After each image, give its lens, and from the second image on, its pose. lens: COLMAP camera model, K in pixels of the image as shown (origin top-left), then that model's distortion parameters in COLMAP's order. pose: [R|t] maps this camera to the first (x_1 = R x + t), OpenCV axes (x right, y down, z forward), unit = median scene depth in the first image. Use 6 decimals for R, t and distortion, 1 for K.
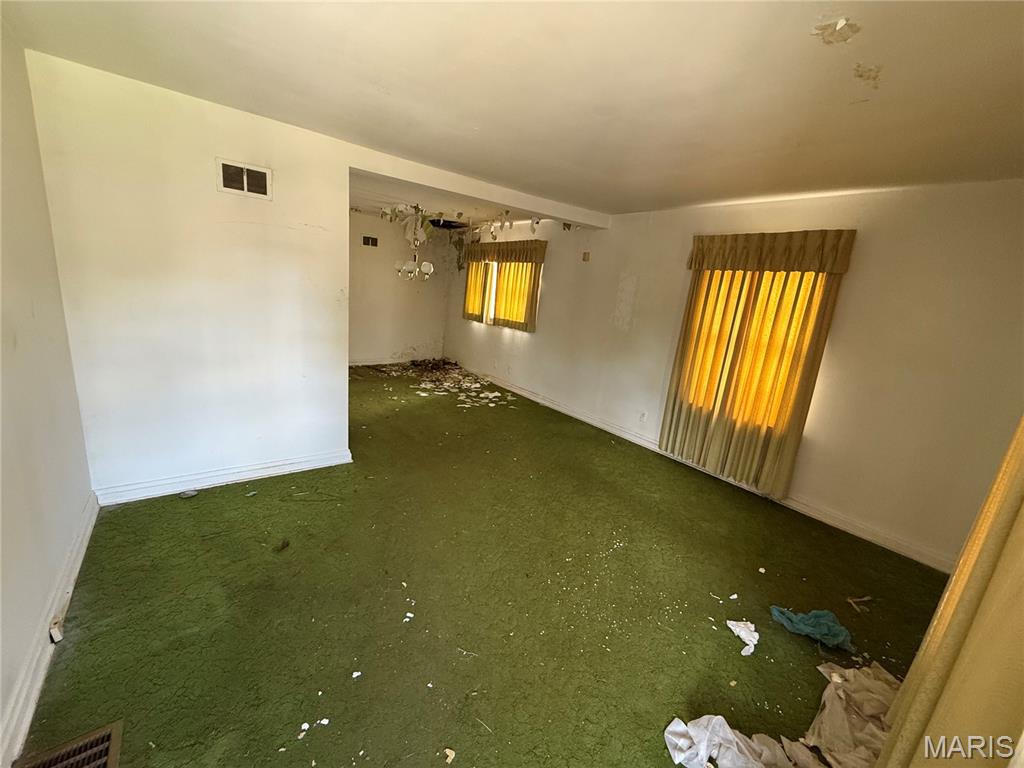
lens RADIAL K [[402.2, 0, 507.9], [0, 402.2, 380.5], [0, 0, 1]] dist [-0.011804, 0.000728]
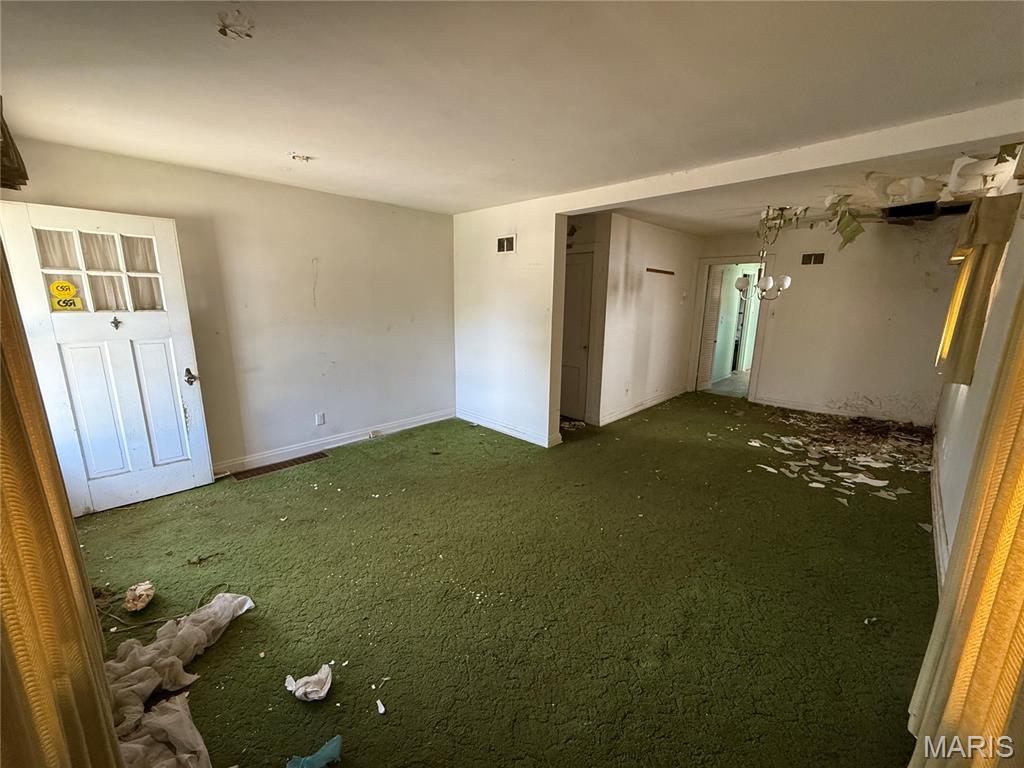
lens RADIAL K [[402.2, 0, 509.6], [0, 402.2, 383.7], [0, 0, 1]] dist [-0.011804, 0.000728]
pose [[0.151293, 0.119619, -0.981225, 0.467214], [-0.218760, 0.972089, 0.084775, -0.040490], [0.963978, 0.201827, 0.173238, 0.381066]]
